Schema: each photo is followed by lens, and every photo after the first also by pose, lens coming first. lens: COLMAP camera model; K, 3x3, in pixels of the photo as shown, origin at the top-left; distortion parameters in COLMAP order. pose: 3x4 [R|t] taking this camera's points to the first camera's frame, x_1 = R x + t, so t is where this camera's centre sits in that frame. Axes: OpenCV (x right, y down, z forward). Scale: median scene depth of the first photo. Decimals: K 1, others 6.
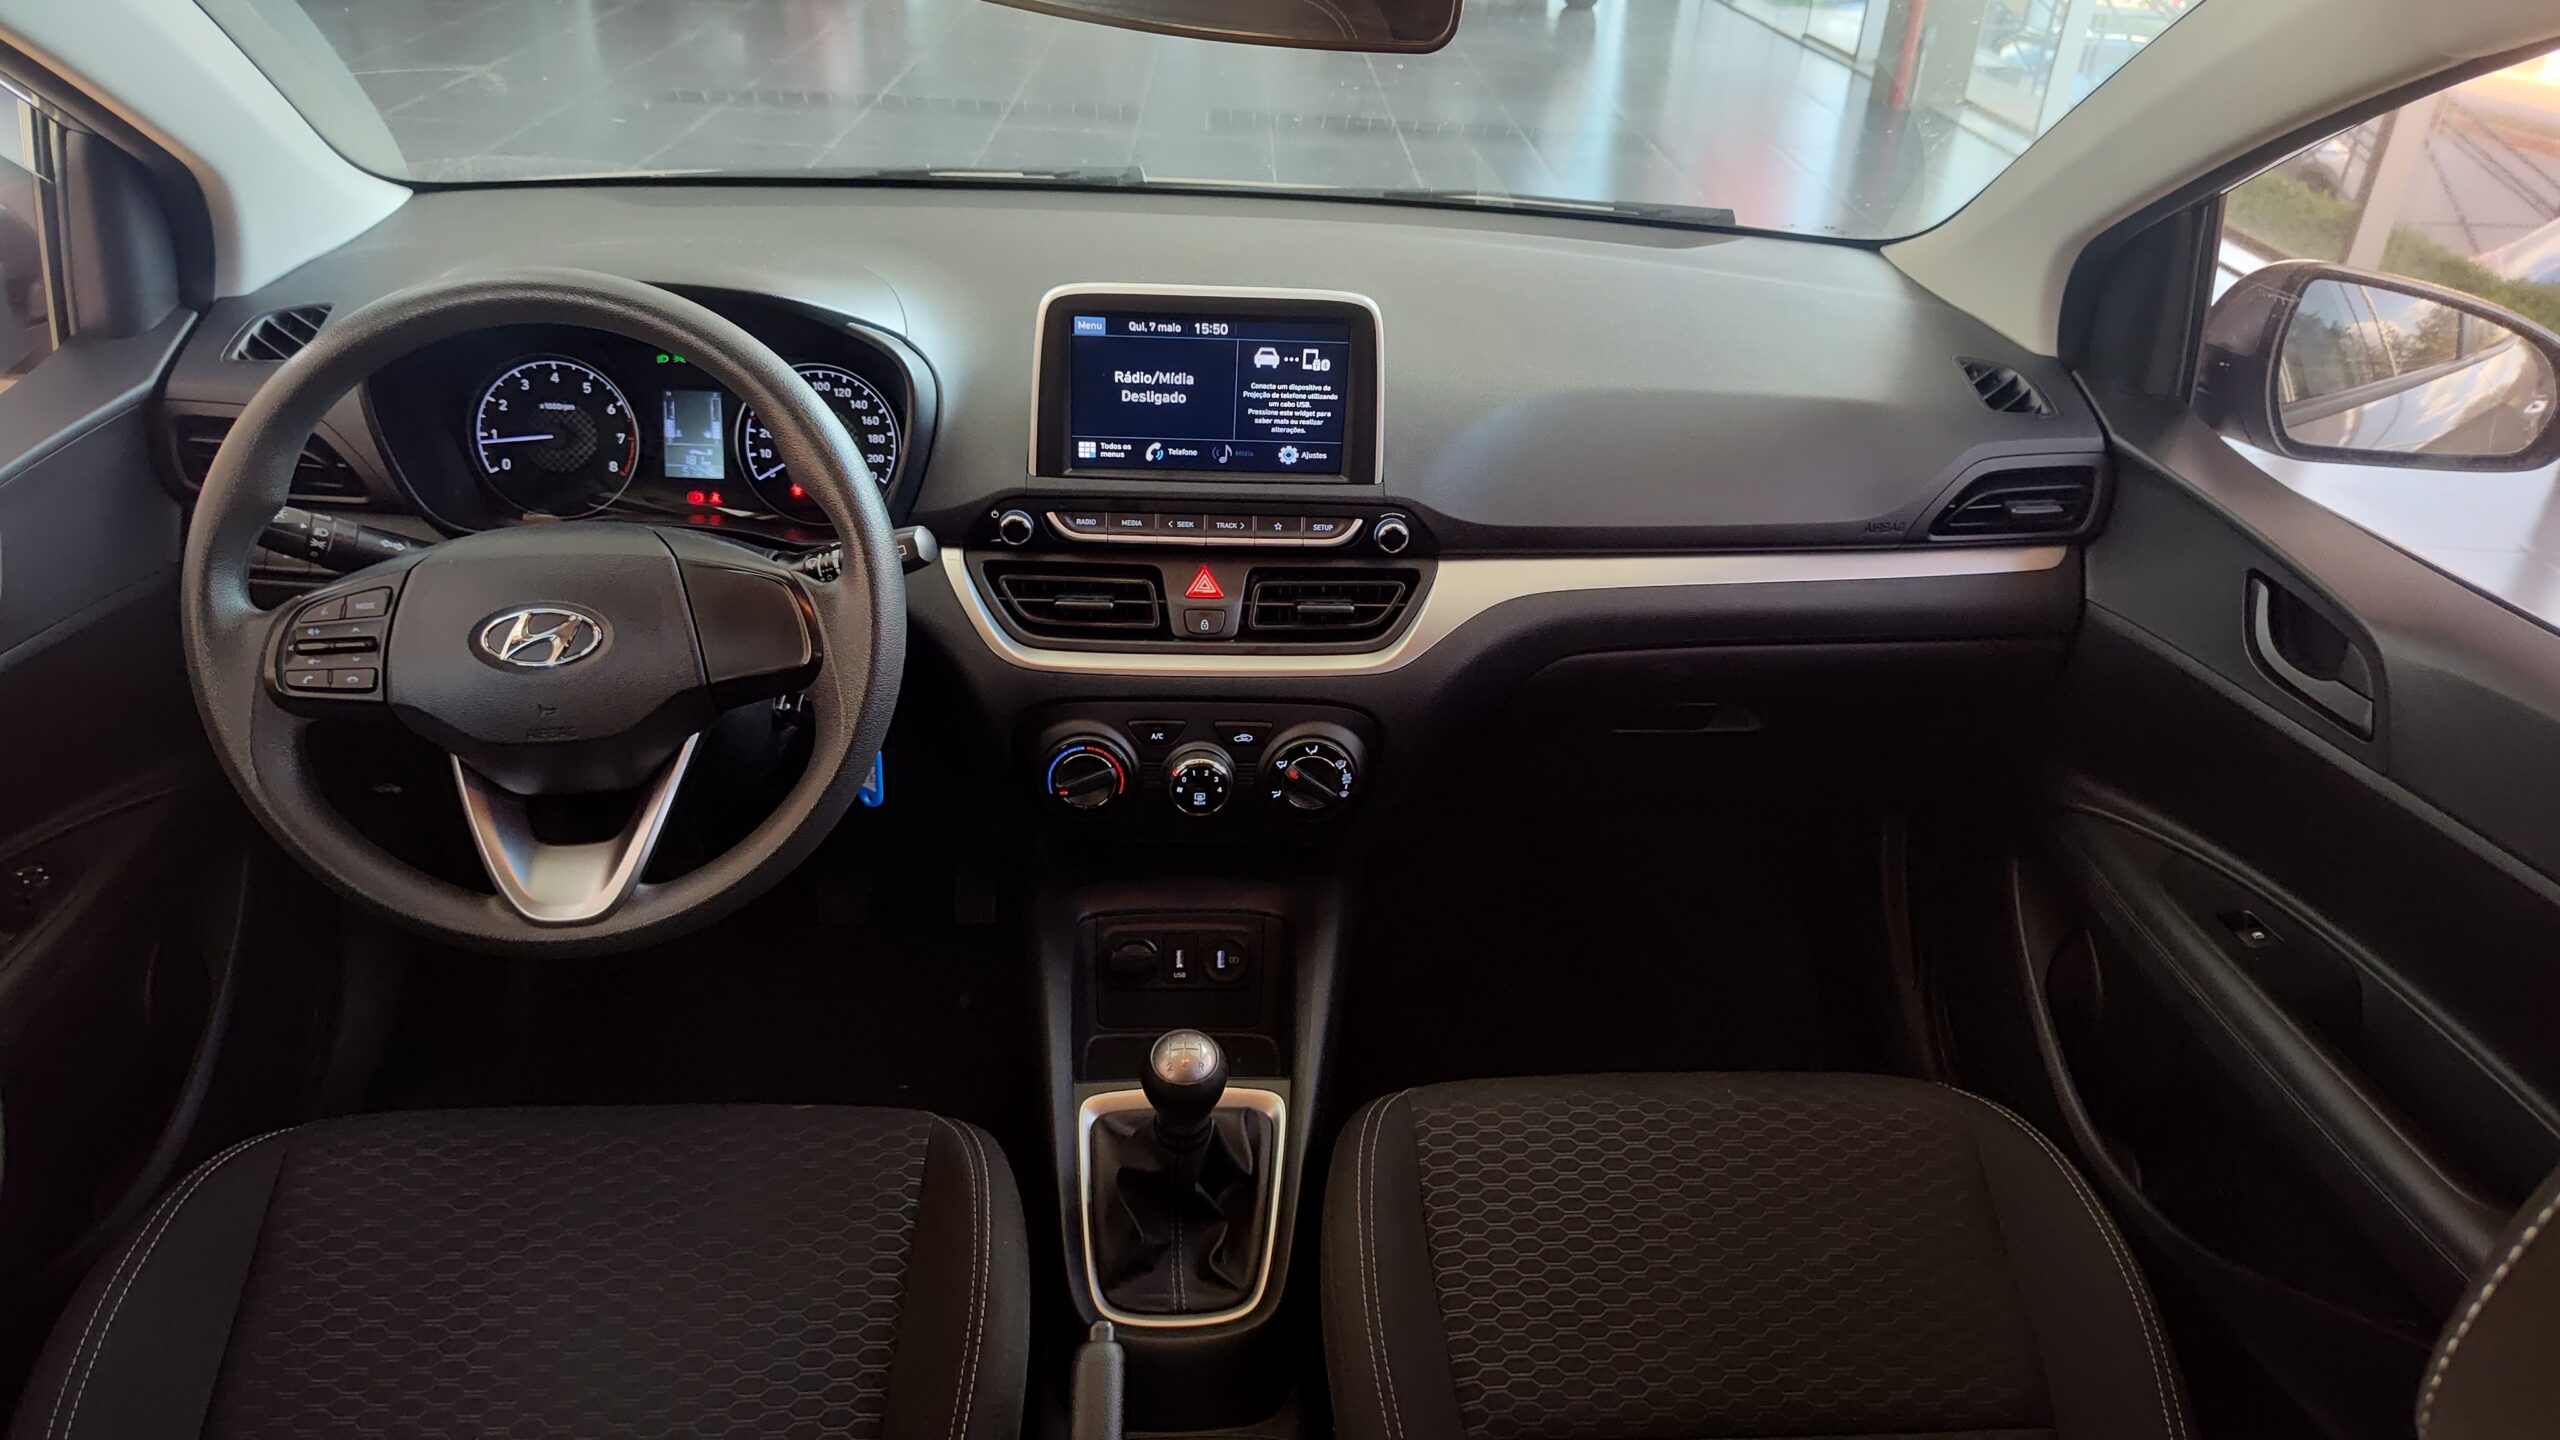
lens RADIAL K [[1754.6, 0, 1287.6], [0, 1754.6, 747.4], [0, 0, 1]] dist [0.037377, -0.055144]
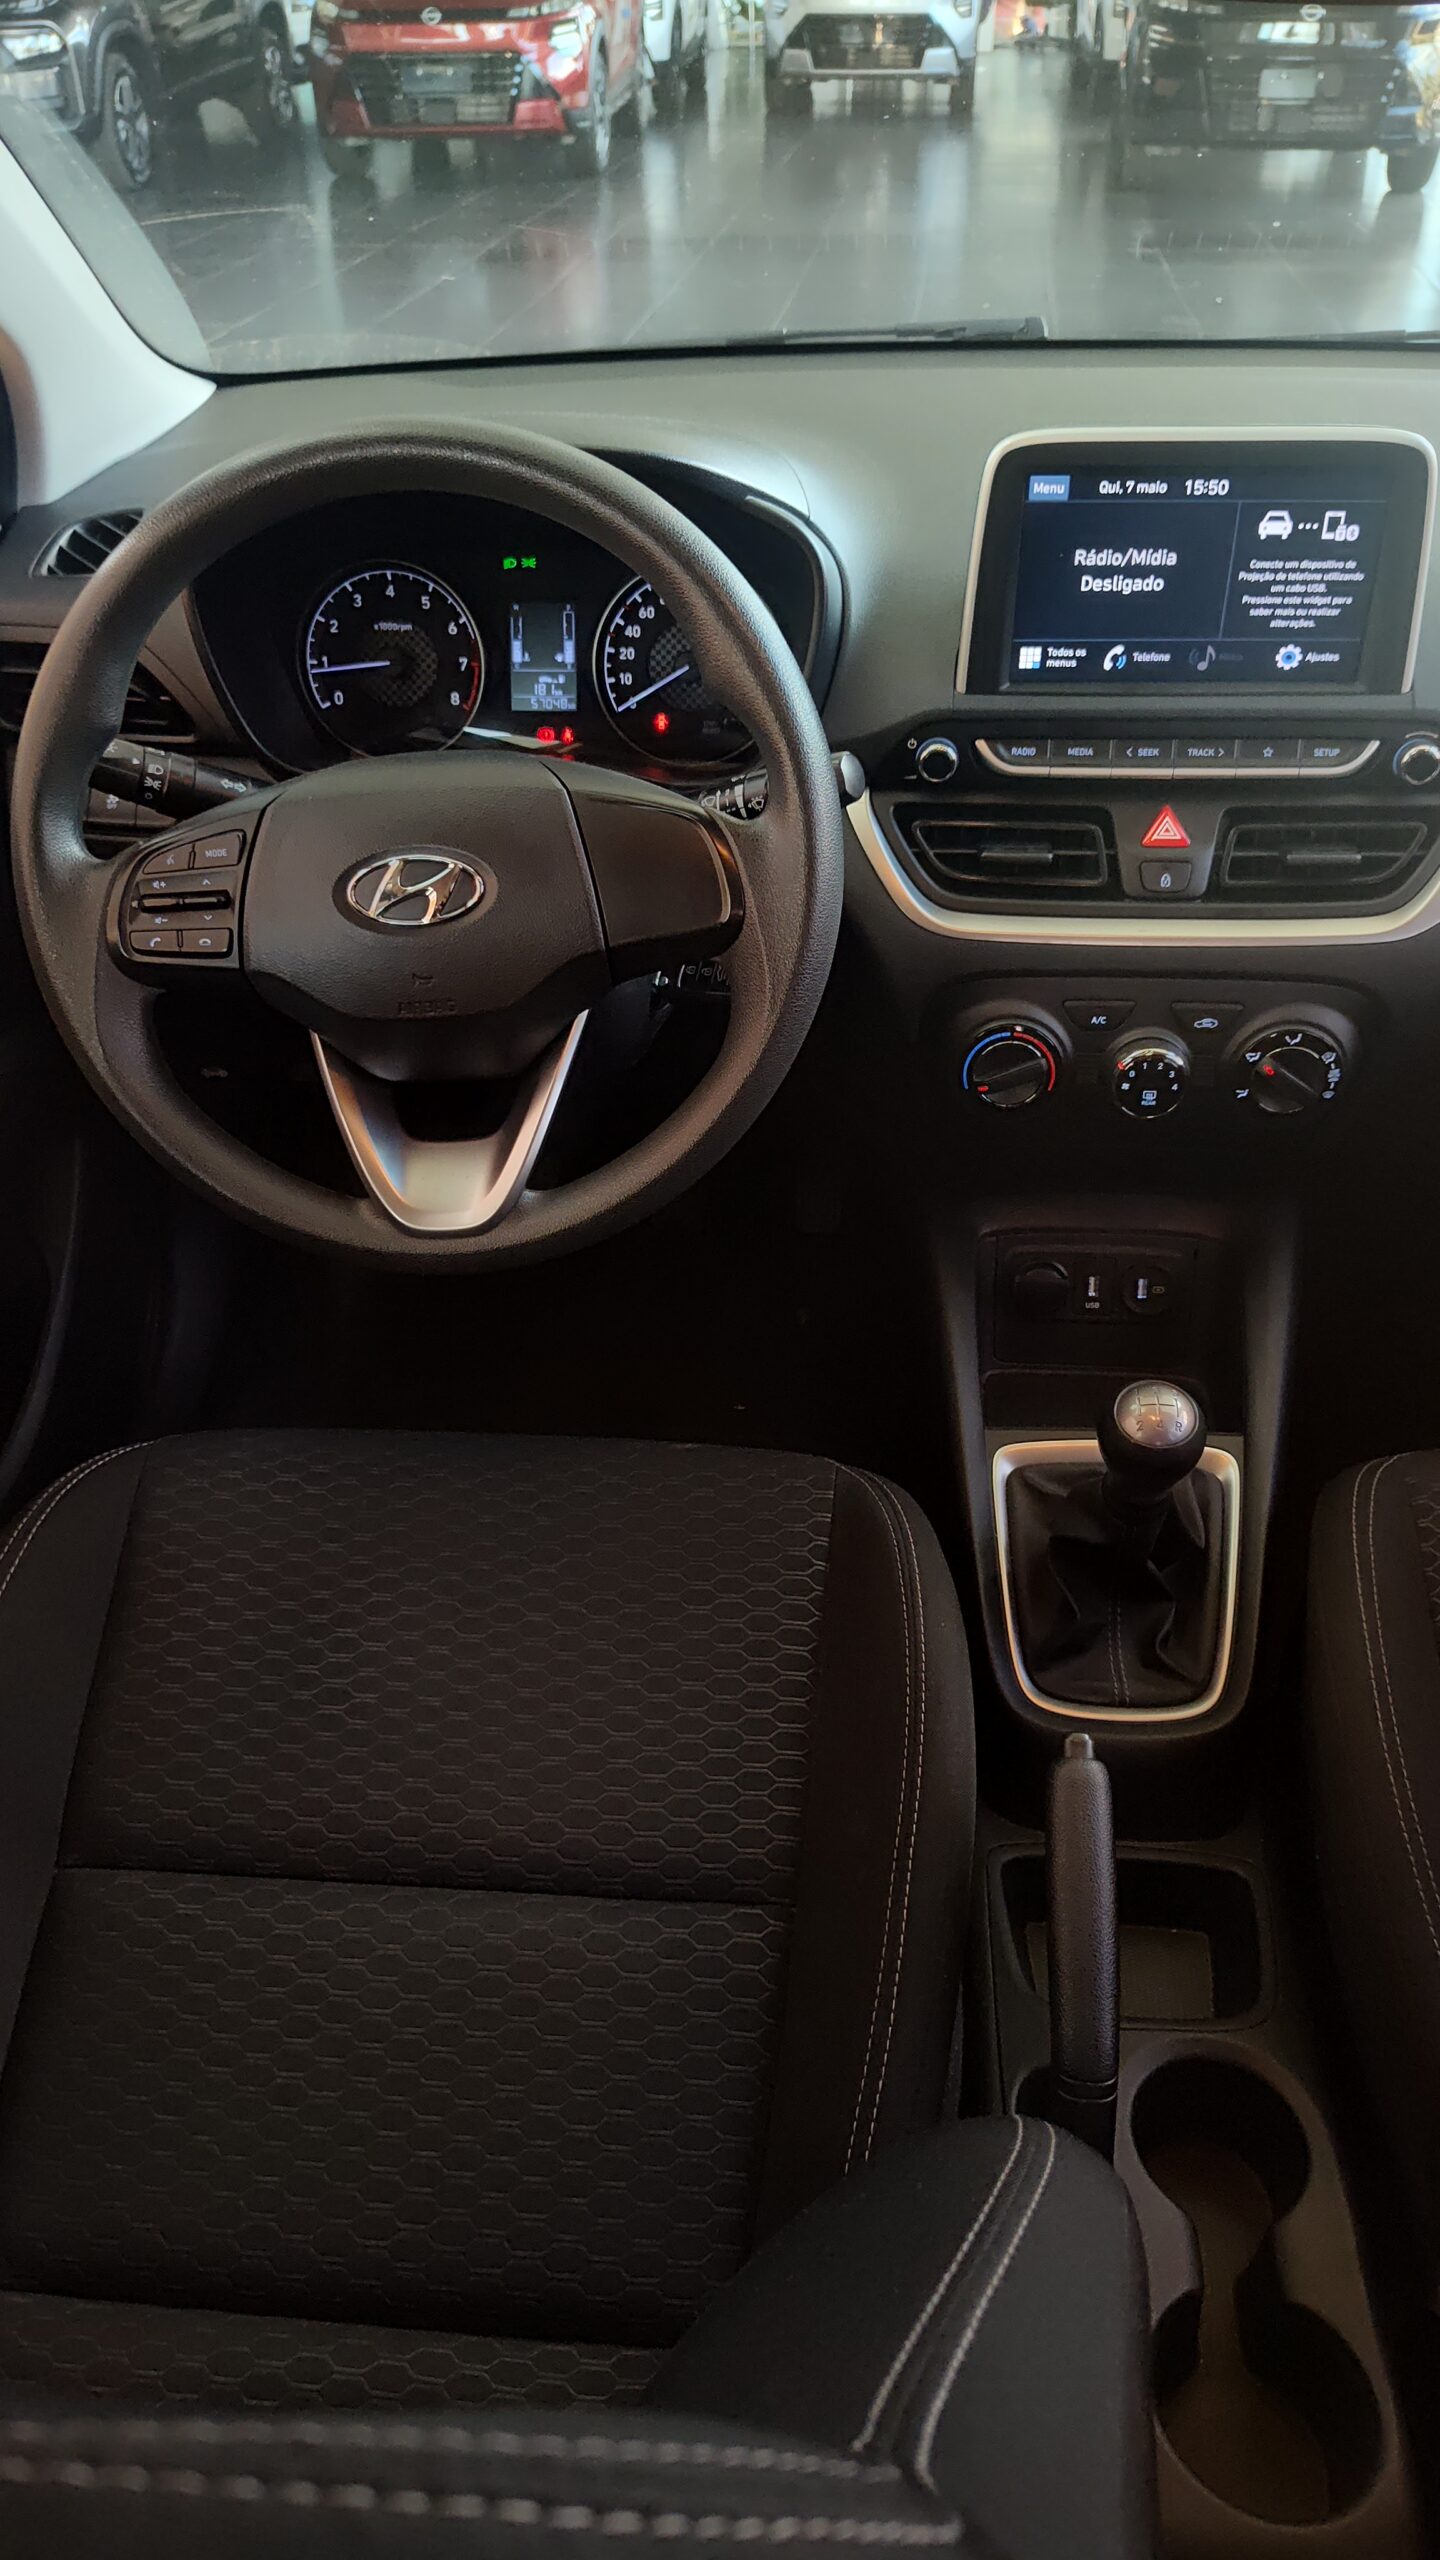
lens RADIAL K [[1764.9, 0, 720.0], [0, 1764.9, 1280.0], [0, 0, 1]] dist [0.046251, -0.056688]
pose [[0.986064, 0.032076, -0.163244, -0.111546], [-0.009982, 0.990876, 0.134404, 0.004490], [0.166066, -0.130901, 0.977388, 0.147570]]
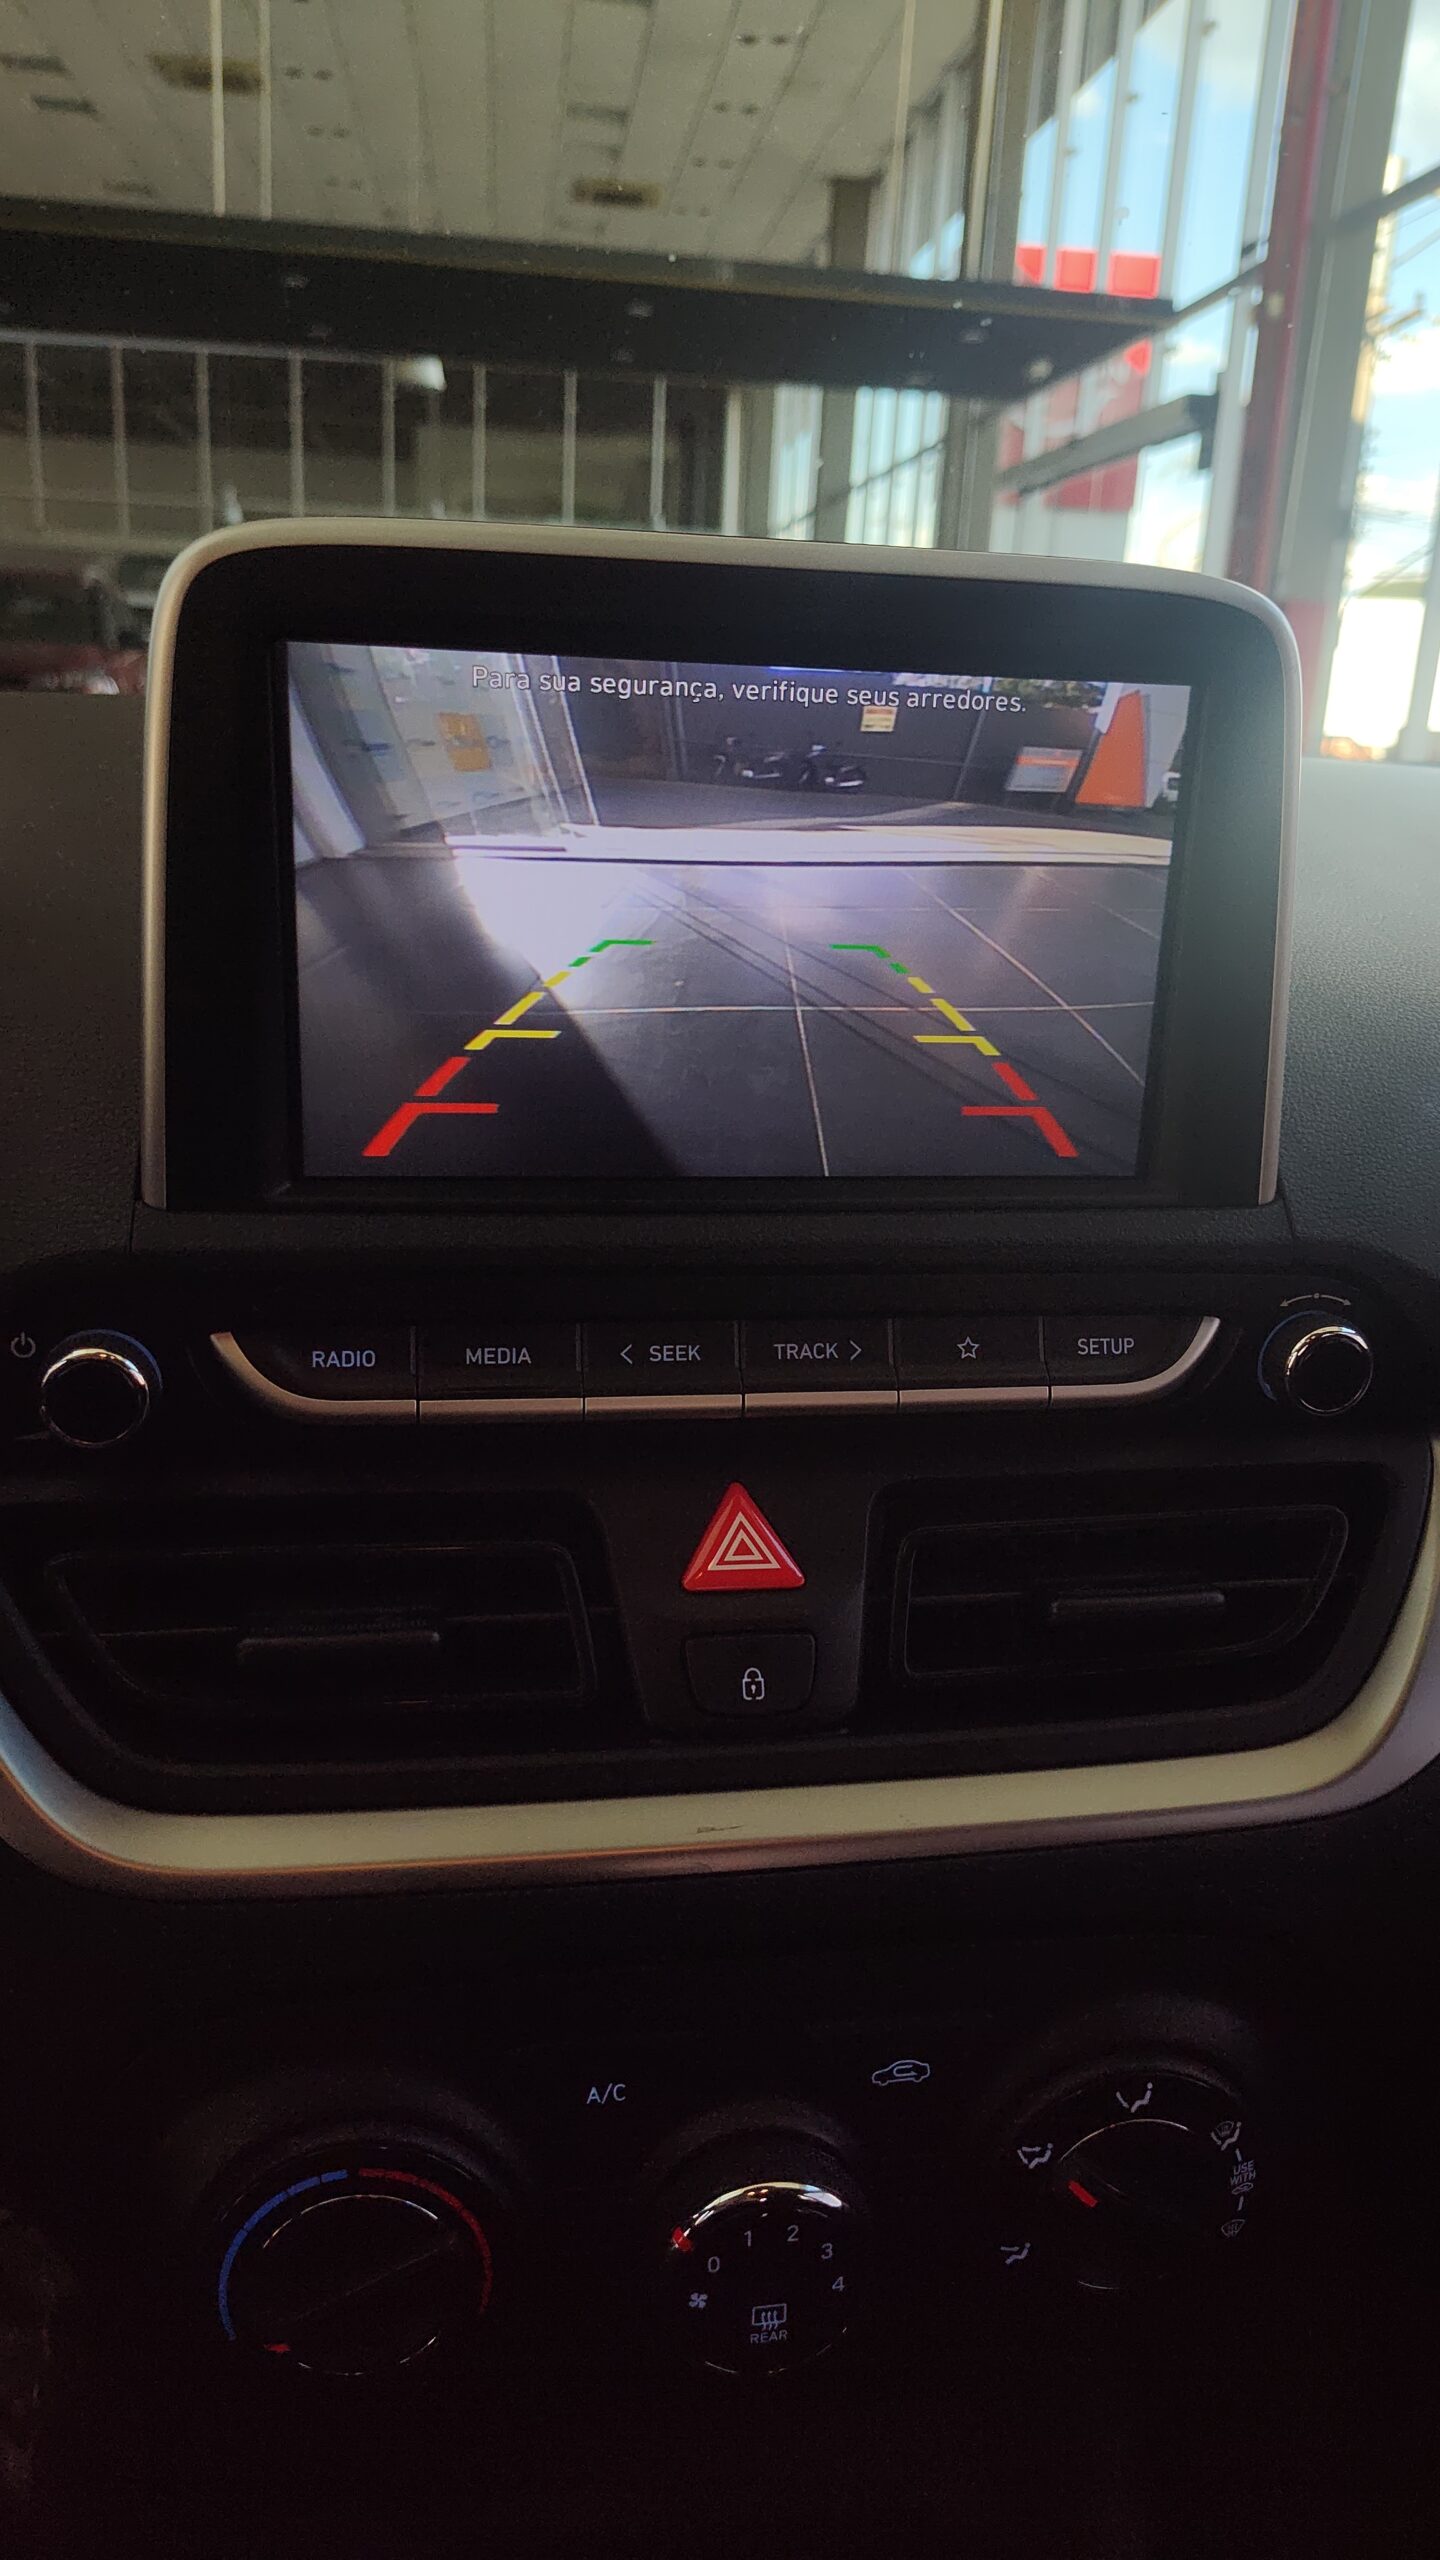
lens RADIAL K [[1754.6, 0, 714.8], [0, 1754.6, 1287.2], [0, 0, 1]] dist [0.037377, -0.055144]
pose [[0.995765, -0.039156, 0.083183, -0.076516], [0.054341, 0.980478, -0.188969, -0.080817], [-0.074159, 0.192688, 0.978454, 0.703028]]
